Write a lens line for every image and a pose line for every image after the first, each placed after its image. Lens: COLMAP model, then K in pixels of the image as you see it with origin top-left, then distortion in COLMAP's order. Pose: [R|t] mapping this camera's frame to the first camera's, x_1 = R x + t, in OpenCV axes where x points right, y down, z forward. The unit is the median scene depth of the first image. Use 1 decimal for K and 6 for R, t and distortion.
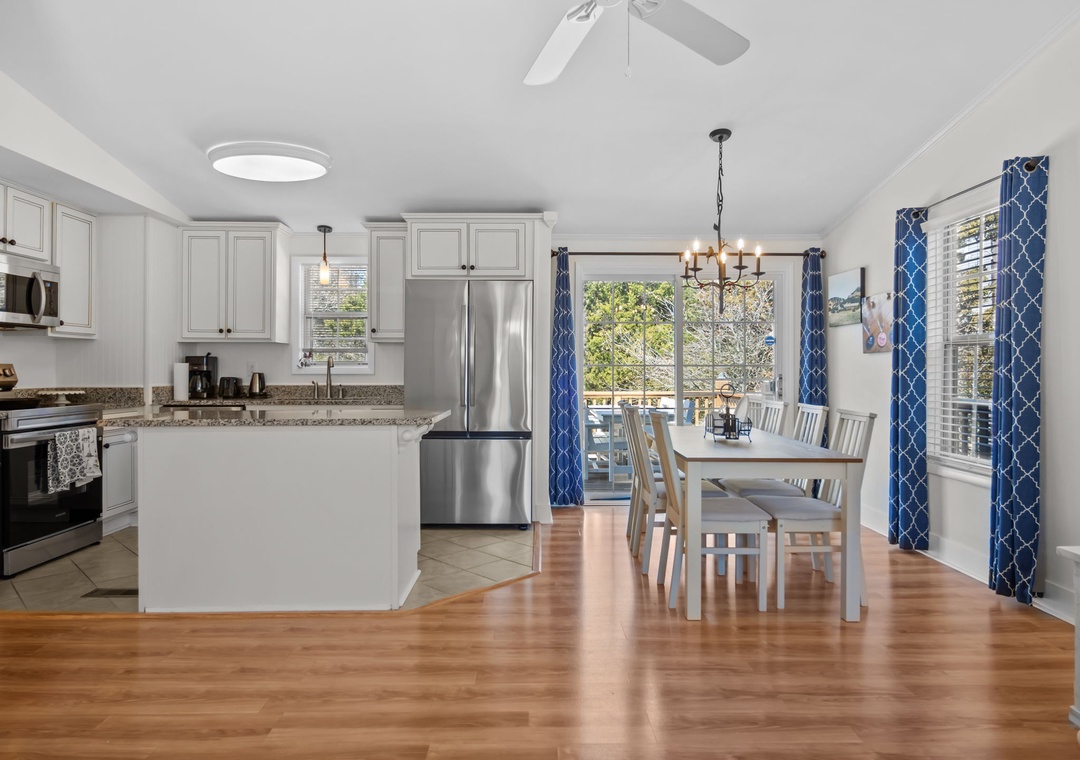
lens RADIAL K [[647.2, 0, 555.1], [0, 647.2, 376.1], [0, 0, 1]] dist [0.001270, -0.001568]
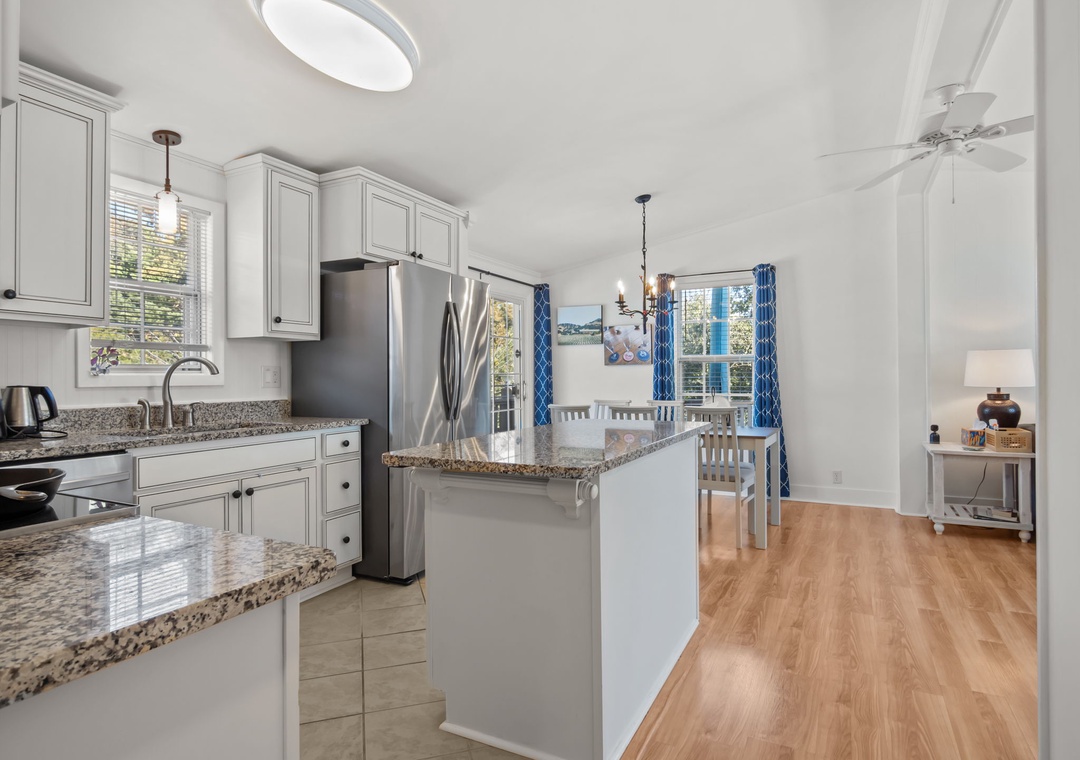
lens RADIAL K [[586.0, 0, 540.0], [0, 586.0, 380.0], [0, 0, 1]] dist [-0.000836, -0.000149]
pose [[0.481035, -0.006419, 0.876678, -1.087993], [0.014177, 0.999899, -0.000458, -0.005804], [-0.876587, 0.012649, 0.481078, 0.746302]]
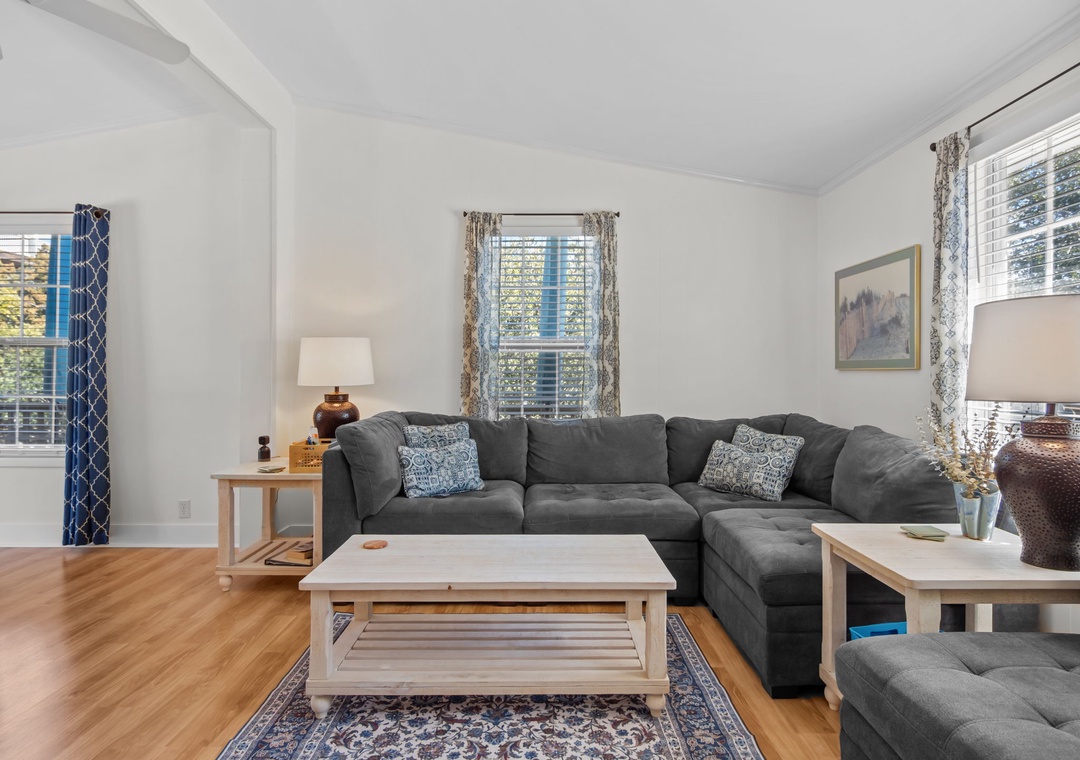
lens RADIAL K [[586.0, 0, 540.0], [0, 586.0, 380.0], [0, 0, 1]] dist [-0.000836, -0.000149]
pose [[0.026918, -0.007595, 0.999609, -0.428510], [0.003932, 0.999964, 0.007492, 0.008262], [-0.999630, 0.003729, 0.026947, 0.064870]]
